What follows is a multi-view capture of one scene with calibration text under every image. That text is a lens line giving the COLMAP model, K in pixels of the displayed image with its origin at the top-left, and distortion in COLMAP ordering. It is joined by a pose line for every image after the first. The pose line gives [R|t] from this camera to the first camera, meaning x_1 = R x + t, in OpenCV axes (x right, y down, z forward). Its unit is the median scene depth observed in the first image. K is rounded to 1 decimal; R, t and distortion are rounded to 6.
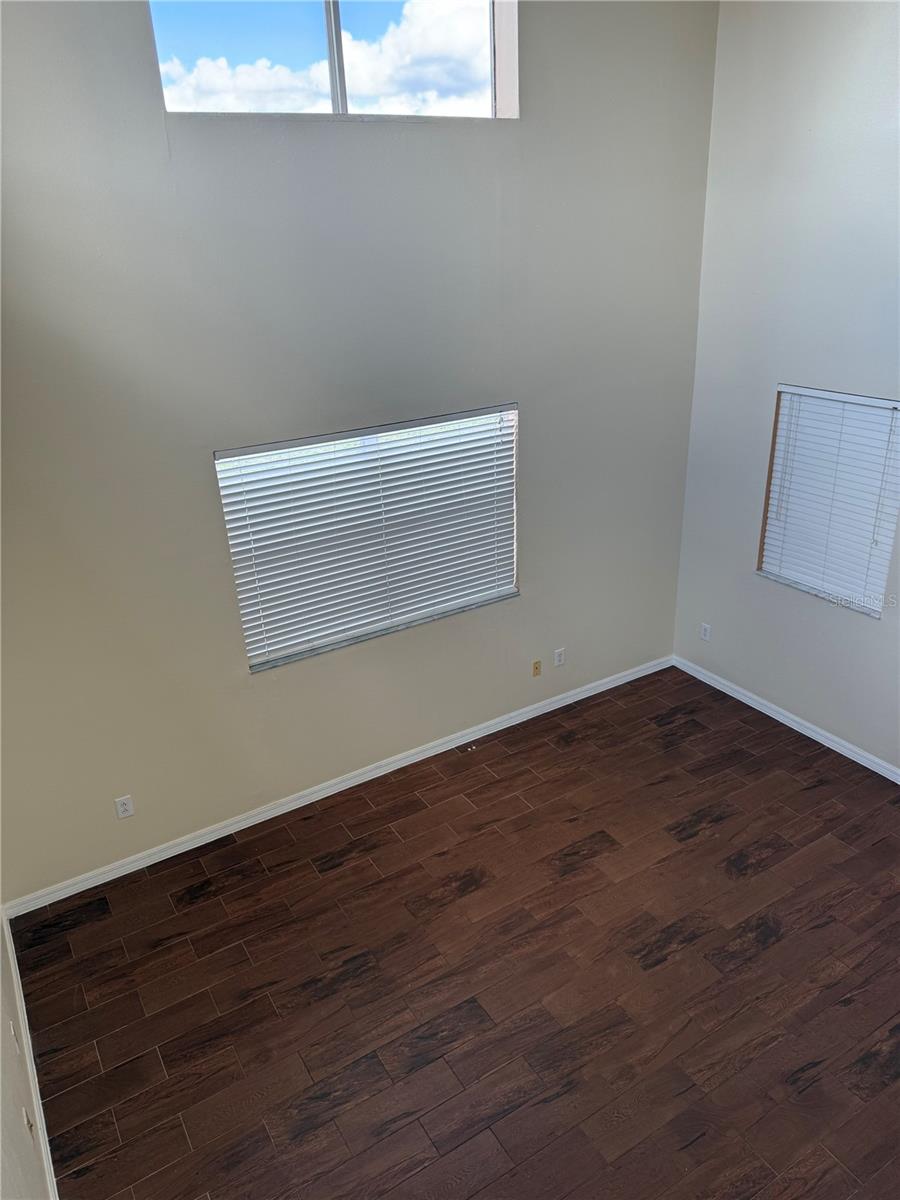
lens RADIAL K [[846.2, 0, 452.4], [0, 846.2, 598.8], [0, 0, 1]] dist [0.095198, -0.145932]
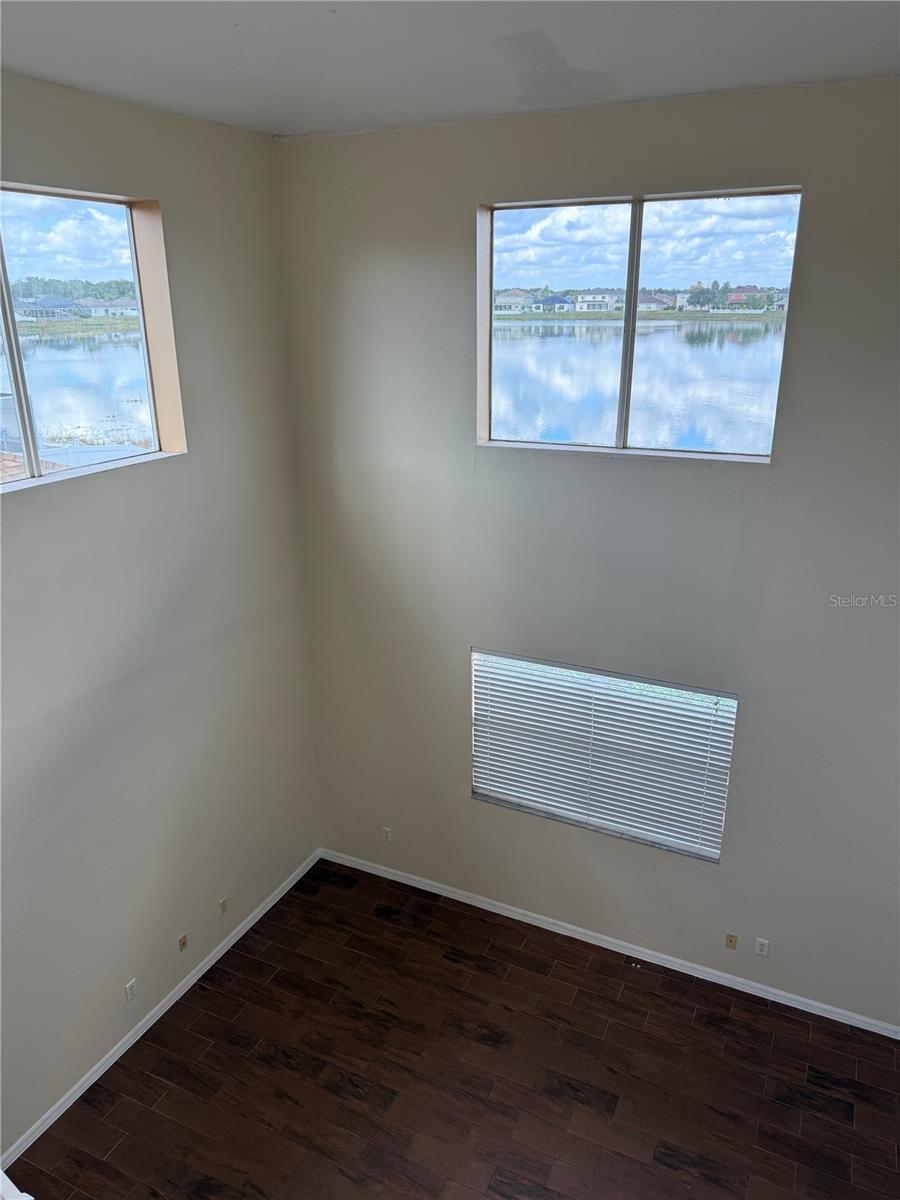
lens RADIAL K [[861.7, 0, 452.0], [0, 861.7, 595.5], [0, 0, 1]] dist [0.049571, -0.061283]
pose [[0.543112, 0.312229, -0.779450, 0.735144], [-0.354226, 0.926842, 0.124450, -0.379744], [0.761284, 0.208511, 0.613978, 0.048738]]
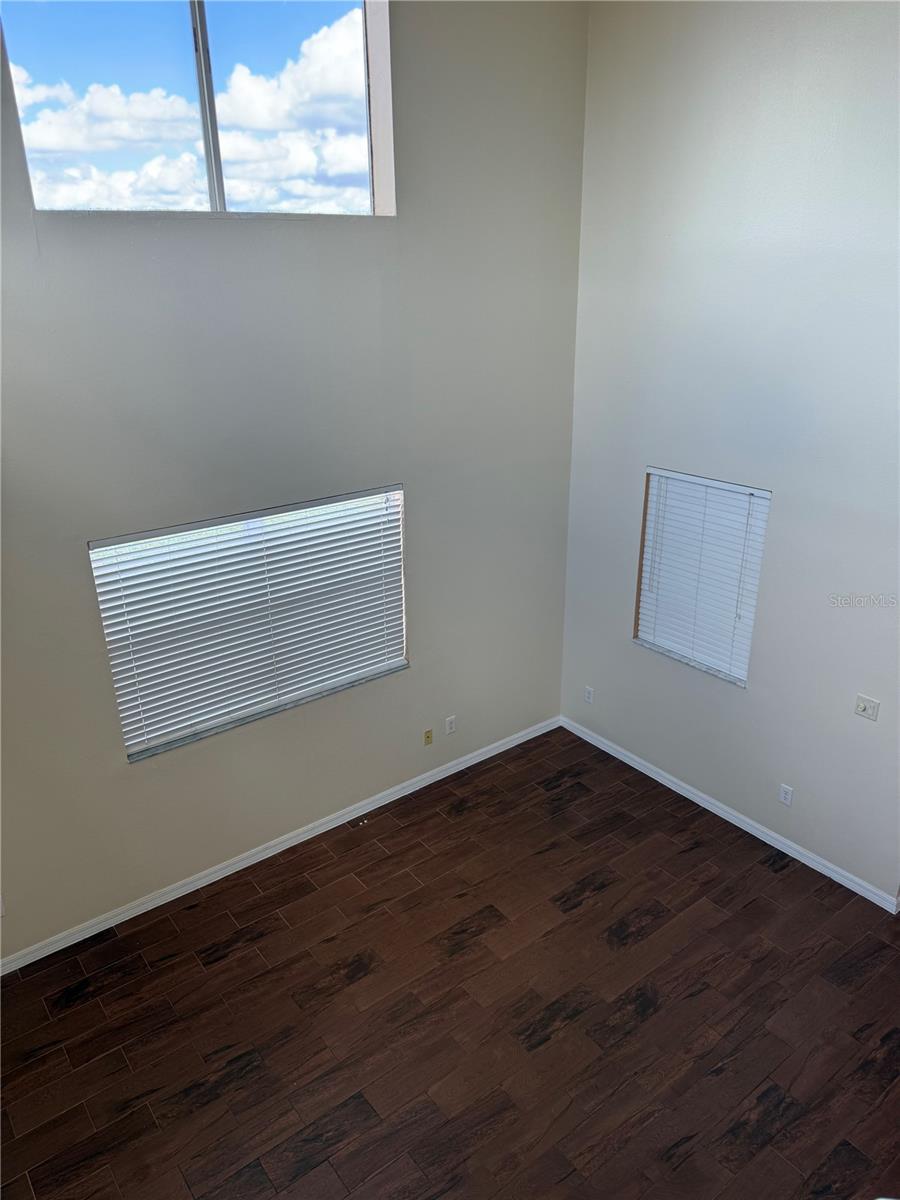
lens RADIAL K [[846.2, 0, 452.4], [0, 846.2, 598.8], [0, 0, 1]] dist [0.095198, -0.145932]
pose [[0.993763, -0.012560, 0.110800, 0.023107], [0.016609, 0.999225, -0.035691, -0.058096], [-0.110266, 0.037309, 0.993202, -0.018703]]
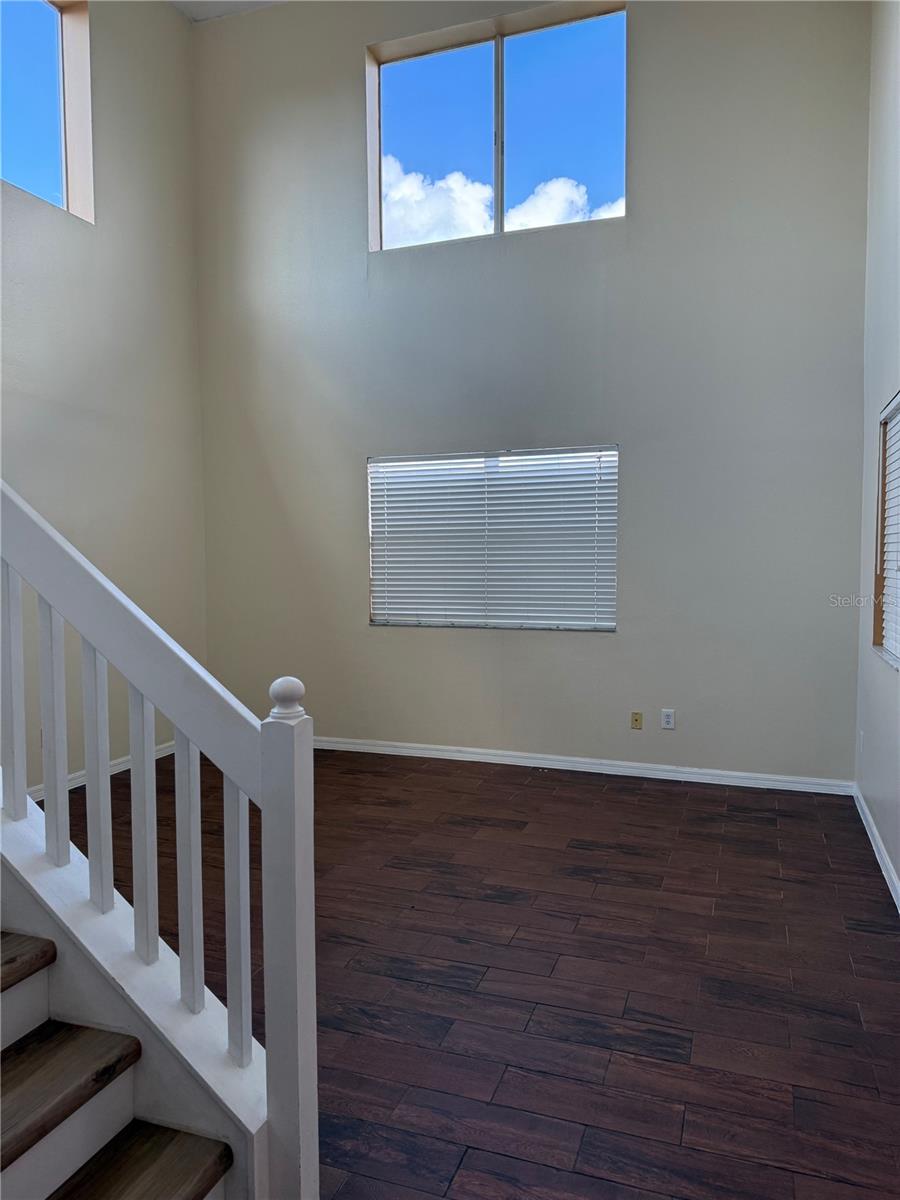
lens RADIAL K [[836.6, 0, 447.1], [0, 836.6, 593.5], [0, 0, 1]] dist [0.104271, -0.110895]
pose [[0.624582, 0.076669, -0.777187, 0.874672], [-0.333054, 0.926283, -0.176279, 0.236982], [0.706380, 0.368946, 0.604075, 0.263284]]
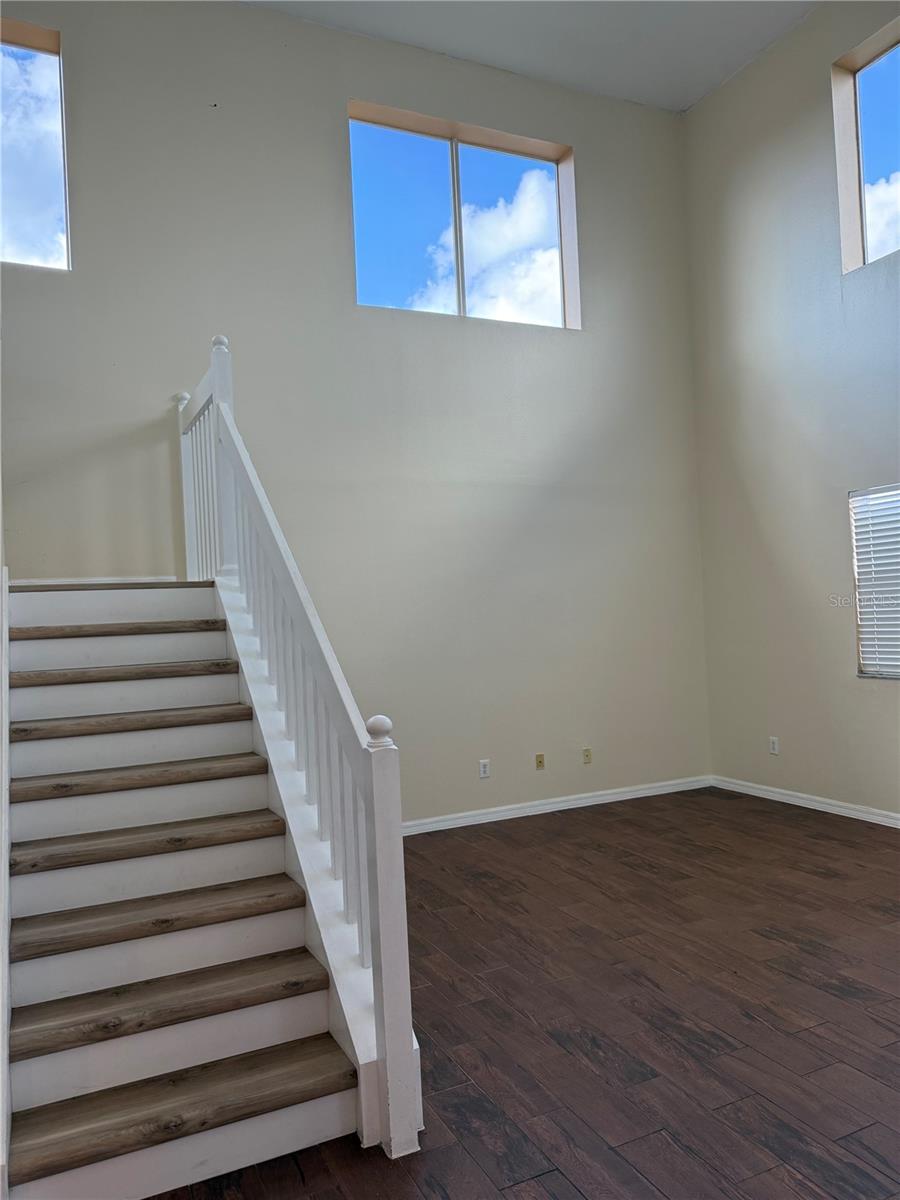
lens RADIAL K [[855.7, 0, 460.7], [0, 855.7, 603.1], [0, 0, 1]] dist [-0.003096, 0.022483]
pose [[-0.089332, 0.032703, -0.995465, 1.028208], [-0.355509, 0.932578, 0.062540, 0.115950], [0.930394, 0.359483, -0.071683, 0.524448]]
